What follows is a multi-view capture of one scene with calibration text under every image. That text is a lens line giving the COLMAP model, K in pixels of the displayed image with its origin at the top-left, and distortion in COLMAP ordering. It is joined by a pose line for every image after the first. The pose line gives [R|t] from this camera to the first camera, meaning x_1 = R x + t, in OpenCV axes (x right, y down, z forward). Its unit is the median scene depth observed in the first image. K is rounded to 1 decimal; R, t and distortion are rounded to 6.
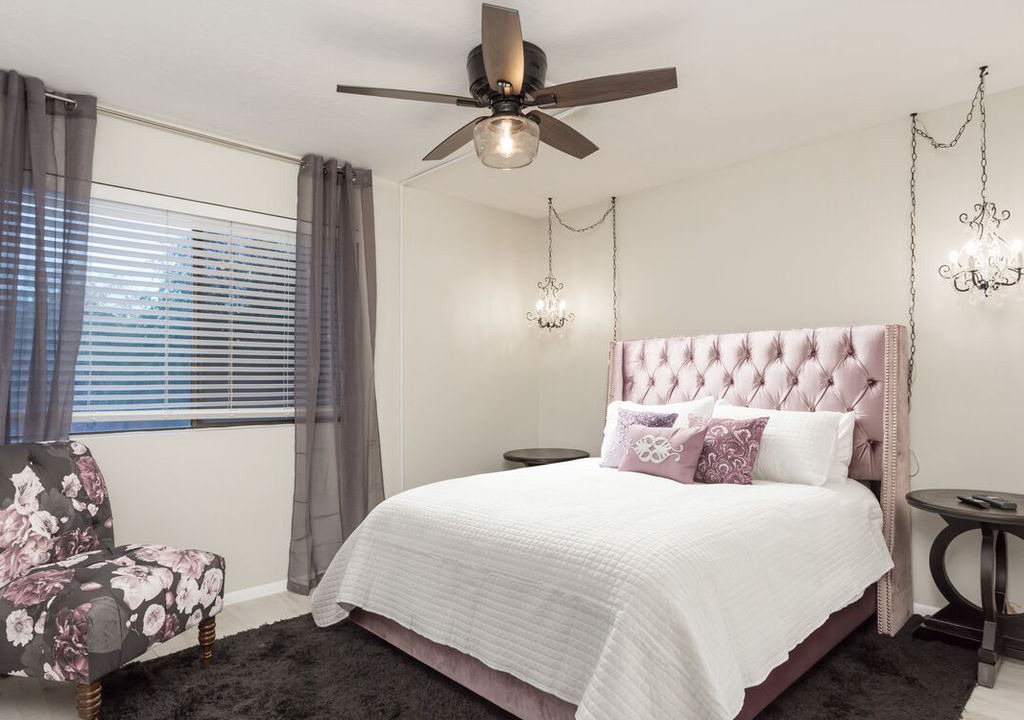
lens RADIAL K [[619.5, 0, 512.0], [0, 619.5, 360.0], [0, 0, 1]] dist [-0.003999, -0.000569]
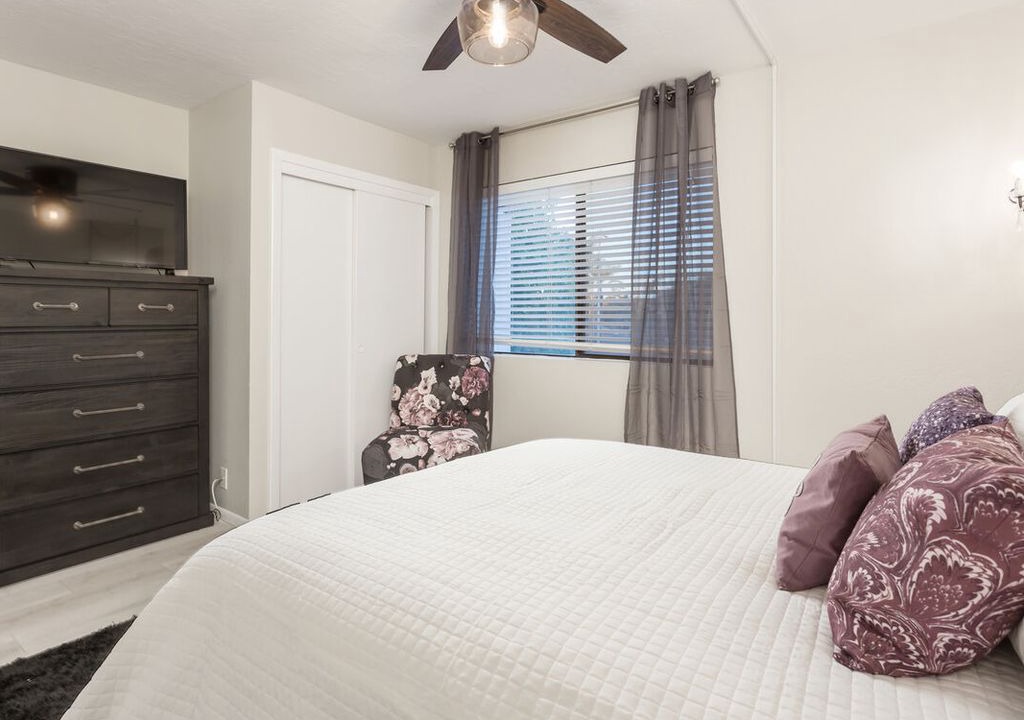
lens RADIAL K [[553.0, 0, 511.7], [0, 553.0, 310.2], [0, 0, 1]] dist [-0.000095, 0.000220]
pose [[0.153398, -0.012918, -0.988080, 0.724574], [0.025582, 0.999631, -0.009098, 0.030570], [0.987833, -0.023882, 0.153672, 0.921917]]
